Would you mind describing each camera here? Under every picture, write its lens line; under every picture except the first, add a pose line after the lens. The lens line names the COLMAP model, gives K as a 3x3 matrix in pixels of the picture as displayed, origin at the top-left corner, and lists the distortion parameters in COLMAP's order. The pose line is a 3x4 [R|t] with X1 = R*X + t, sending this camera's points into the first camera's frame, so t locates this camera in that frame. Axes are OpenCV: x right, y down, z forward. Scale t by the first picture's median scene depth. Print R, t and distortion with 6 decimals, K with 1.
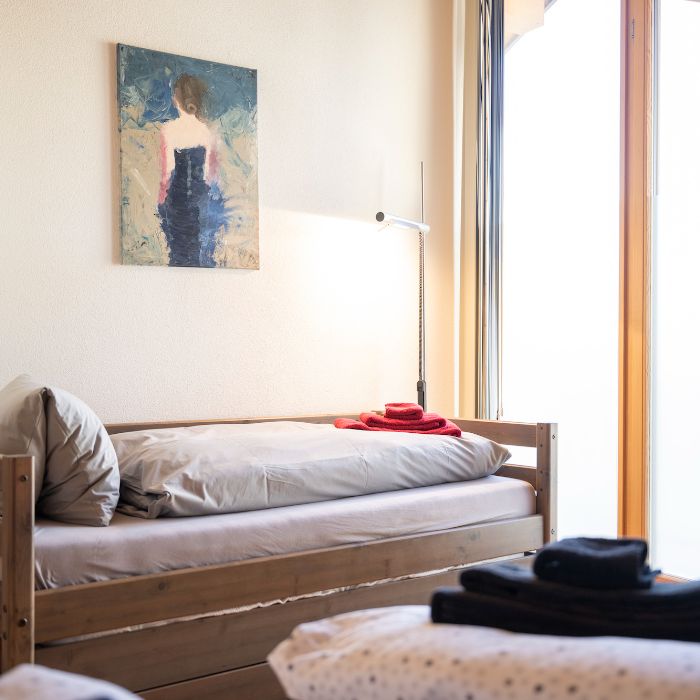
lens RADIAL K [[978.7, 0, 350.4], [0, 978.7, 349.1], [0, 0, 1]] dist [-0.025595, 0.000000]
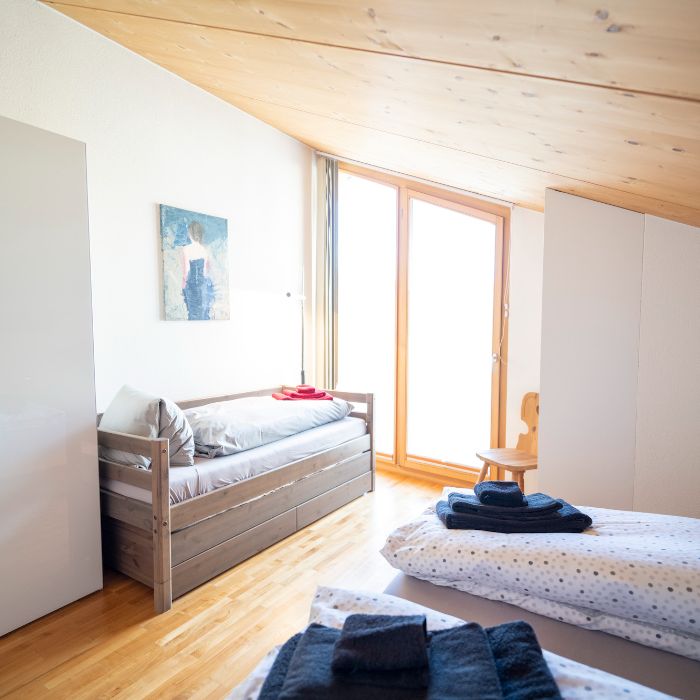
lens RADIAL K [[471.2, 0, 348.7], [0, 471.2, 353.5], [0, 0, 1]] dist [-0.001171, -0.000291]
pose [[0.952734, -0.018510, 0.303241, -0.171926], [0.001586, 0.998432, 0.055962, -0.073666], [-0.303801, -0.052836, 0.951269, 0.001382]]
